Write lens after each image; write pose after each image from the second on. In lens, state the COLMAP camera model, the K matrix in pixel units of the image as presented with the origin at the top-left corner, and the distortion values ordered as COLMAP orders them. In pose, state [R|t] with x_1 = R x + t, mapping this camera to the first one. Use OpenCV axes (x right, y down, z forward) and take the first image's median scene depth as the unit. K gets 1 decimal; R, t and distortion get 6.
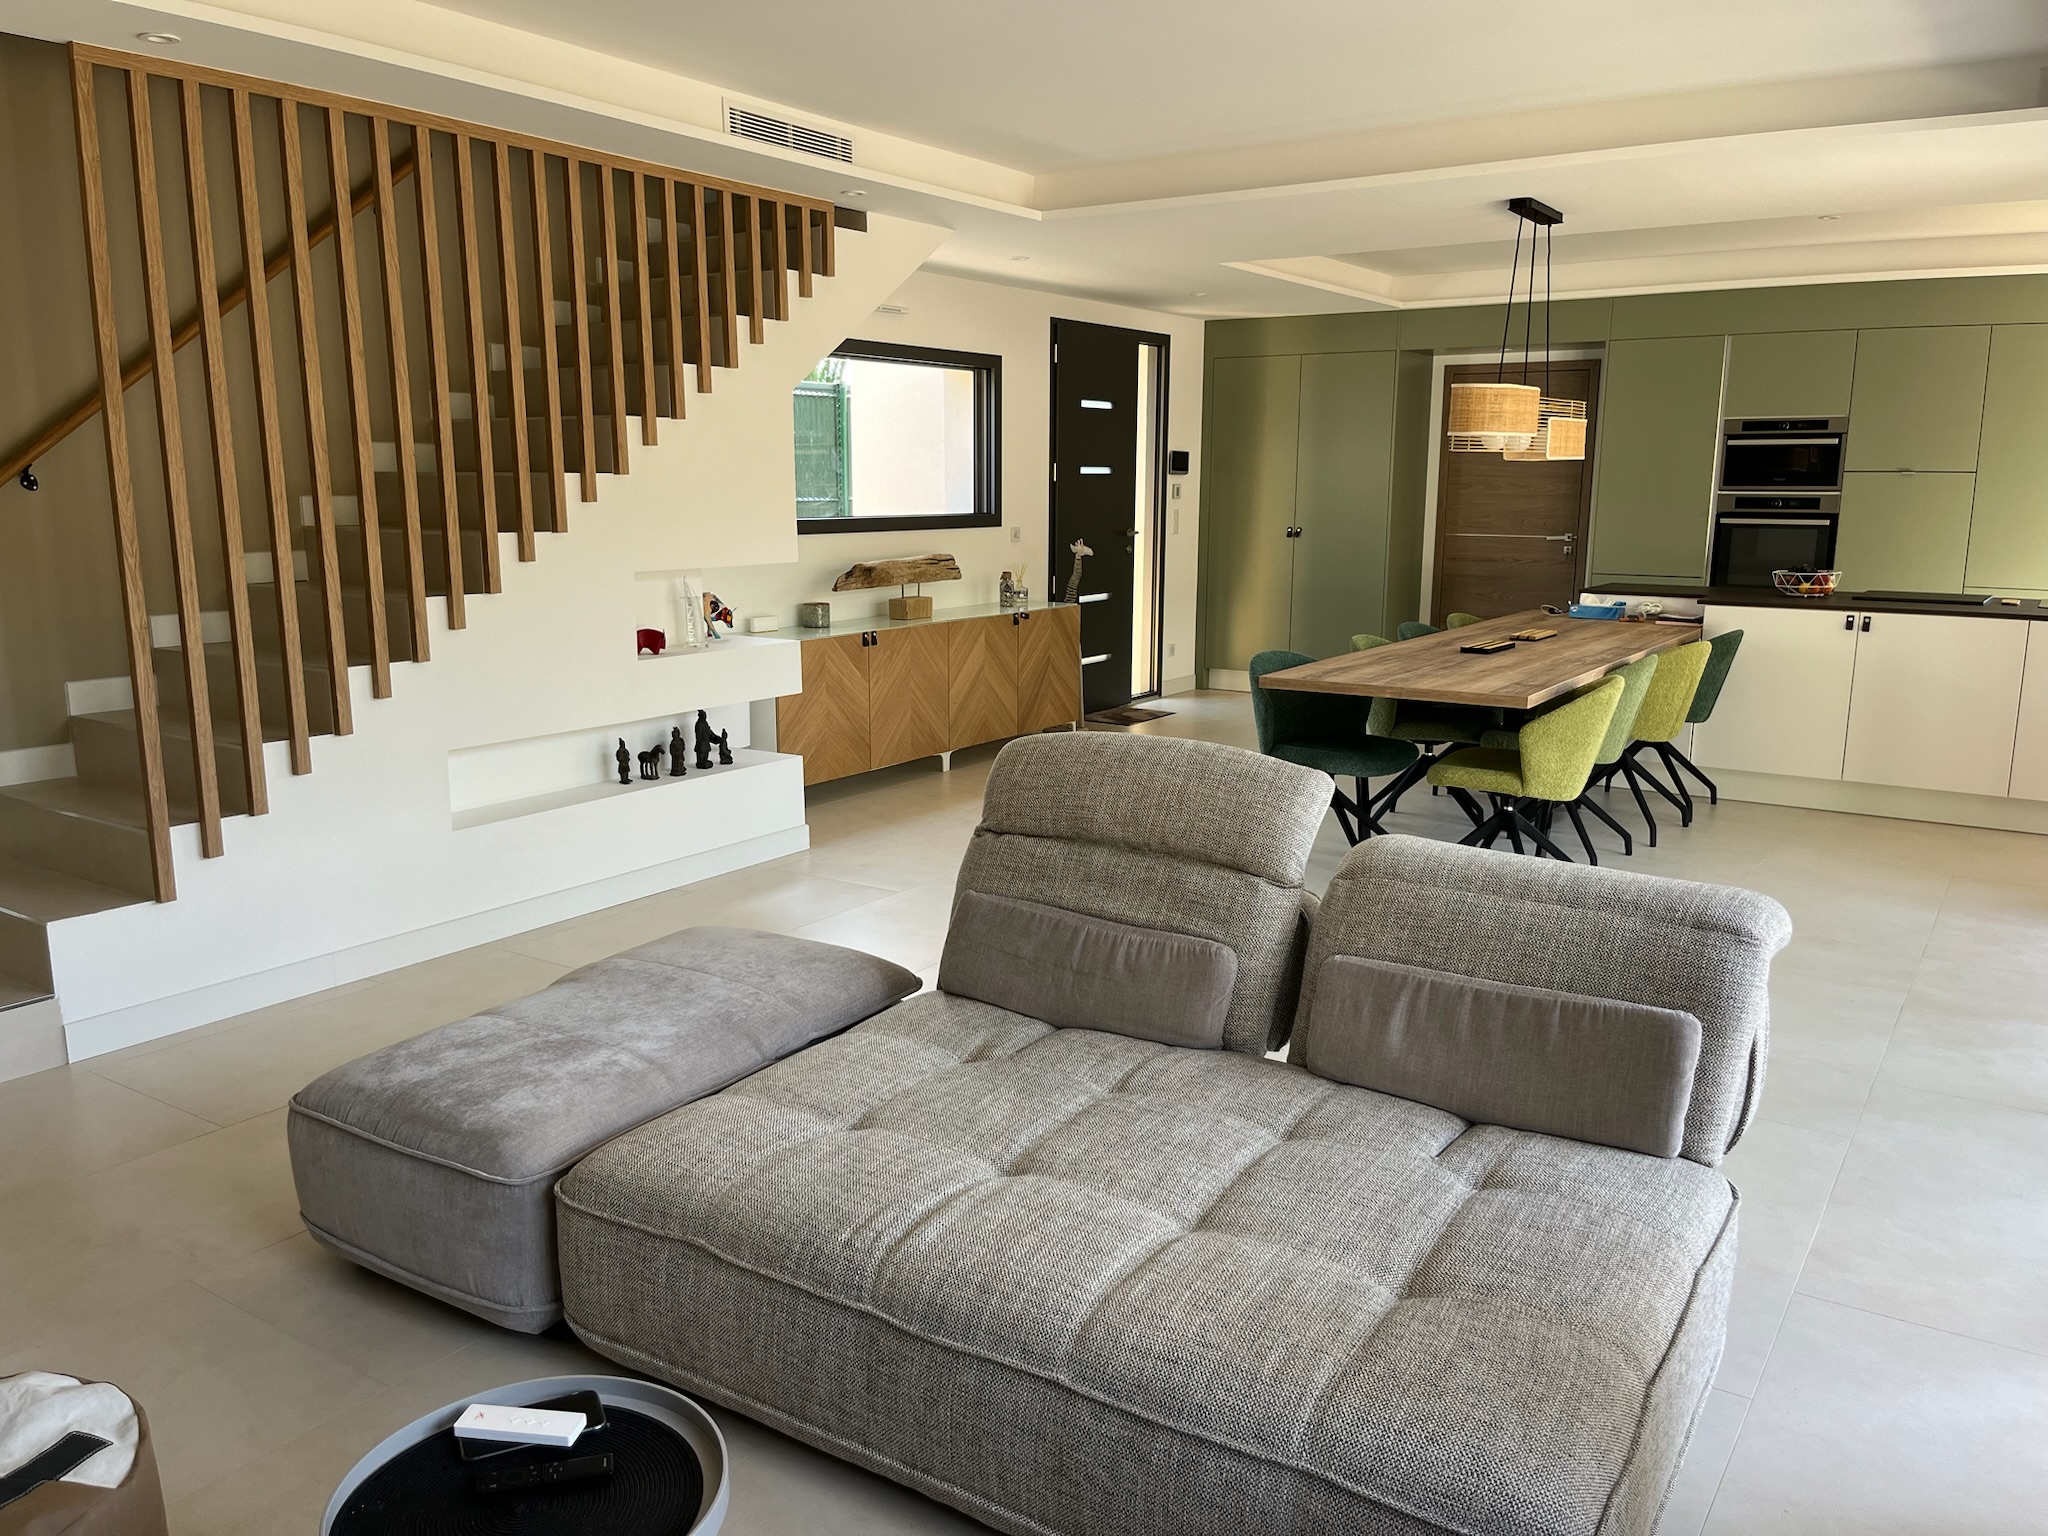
lens RADIAL K [[1553.6, 0, 1011.9], [0, 1553.6, 784.3], [0, 0, 1]] dist [0.051626, -0.072130]
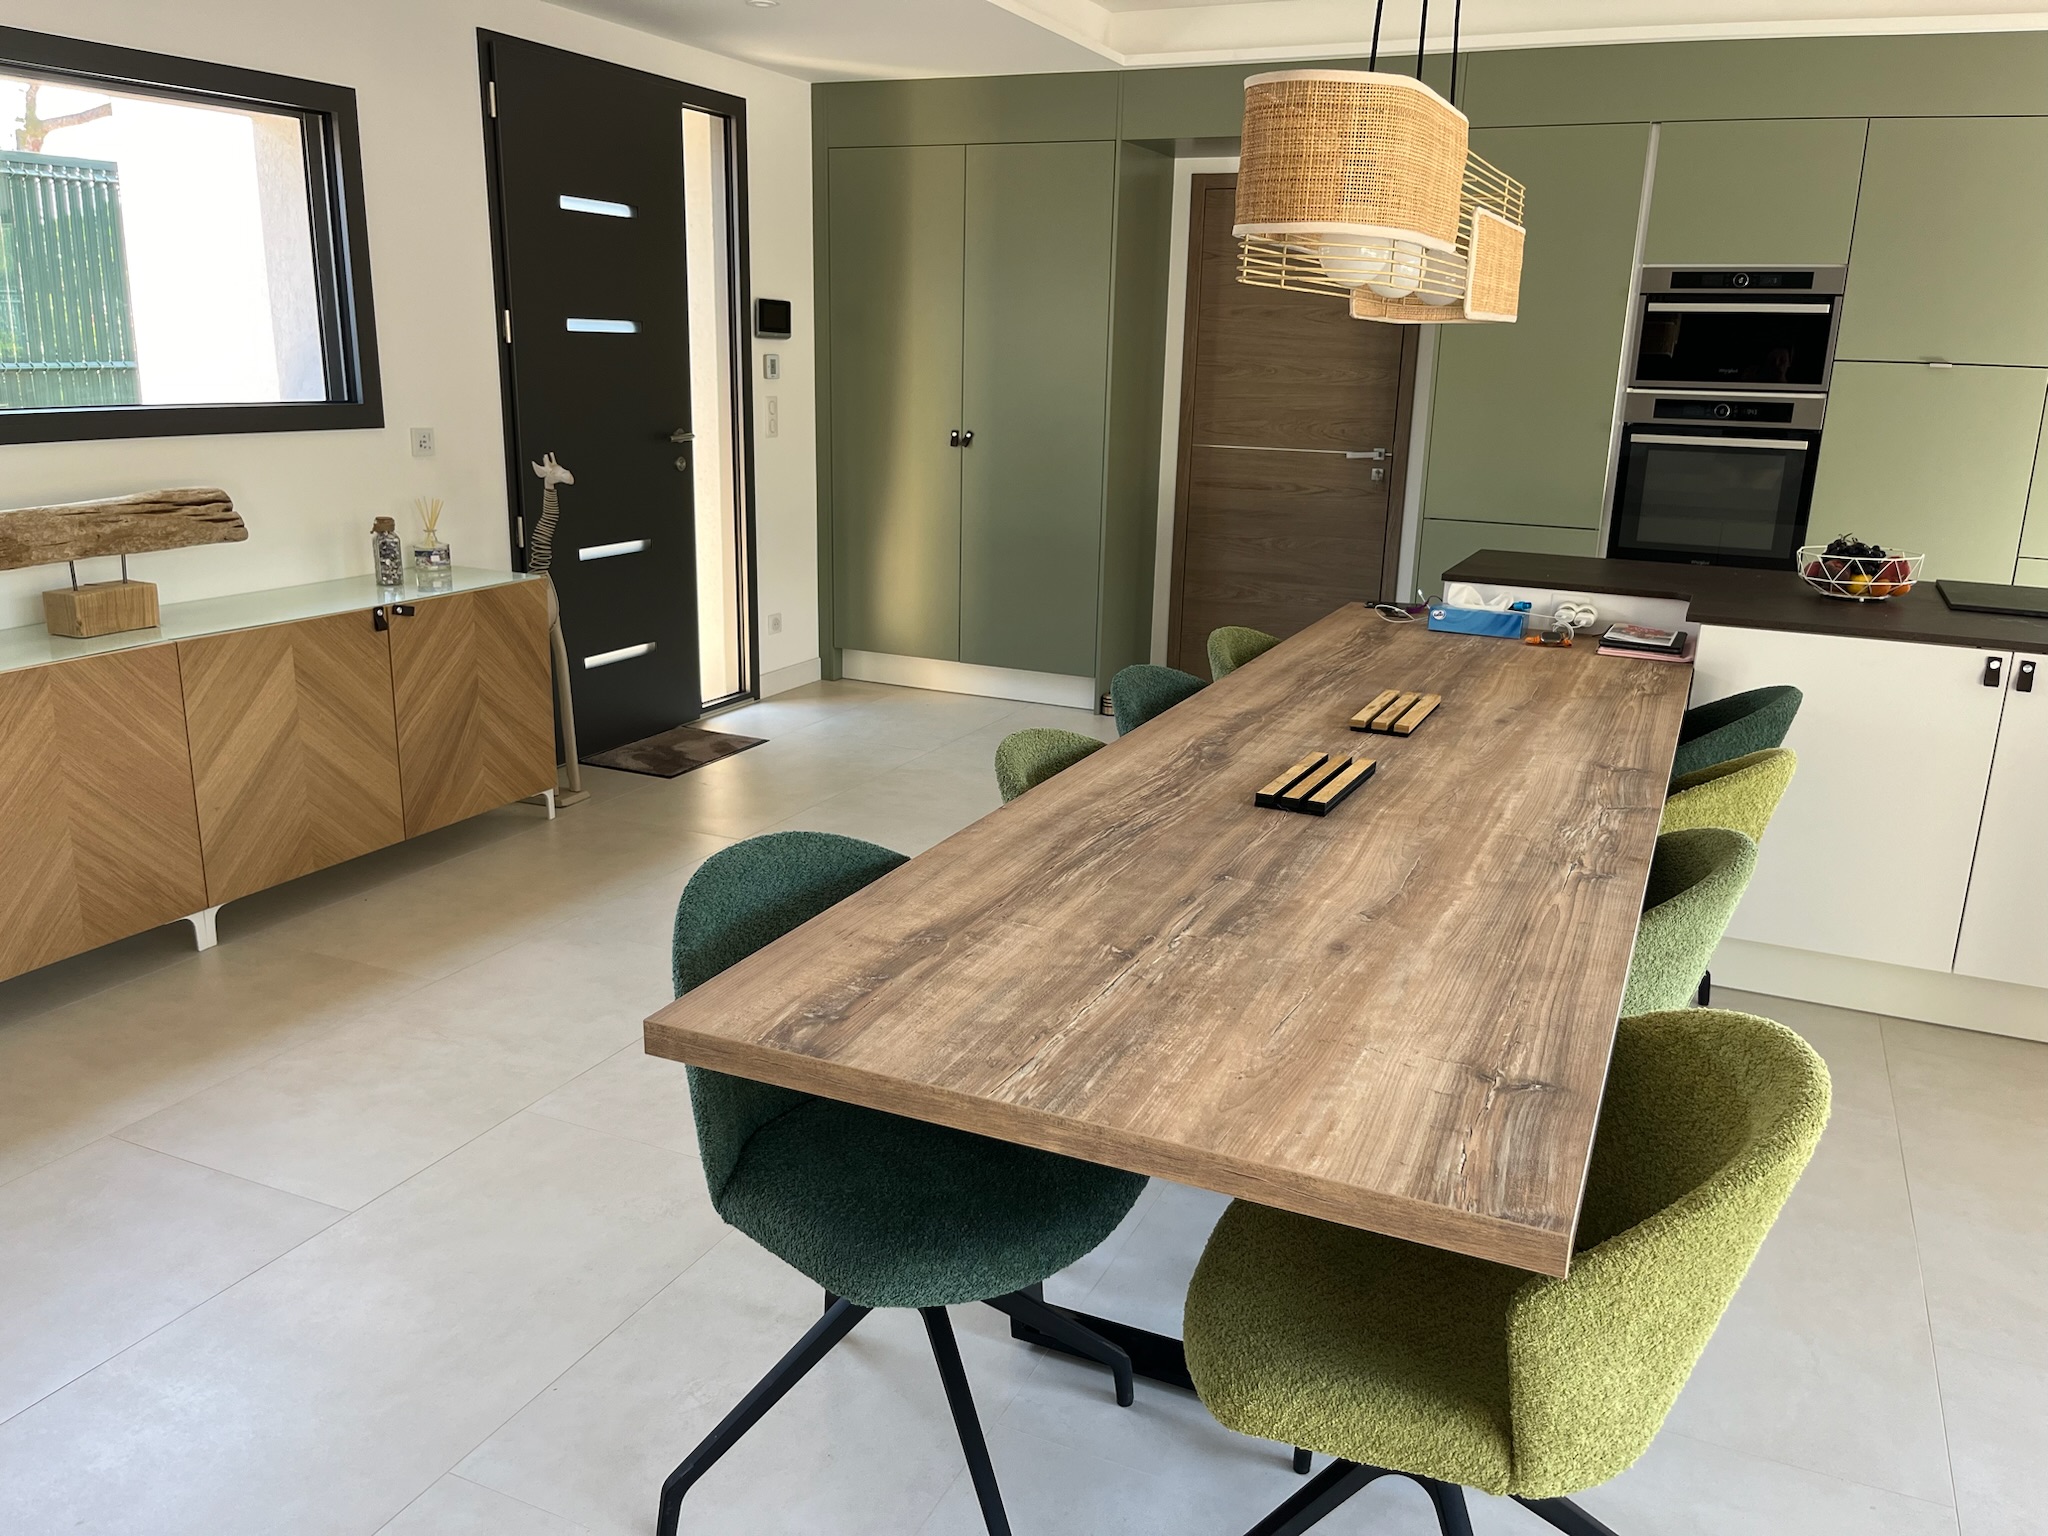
lens RADIAL K [[1553.6, 0, 1036.2], [0, 1553.6, 768.3], [0, 0, 1]] dist [0.051626, -0.072130]
pose [[0.984096, -0.024012, 0.176009, 0.114346], [0.011668, 0.997419, 0.070840, -0.086222], [-0.177256, -0.067660, 0.981836, 0.435942]]
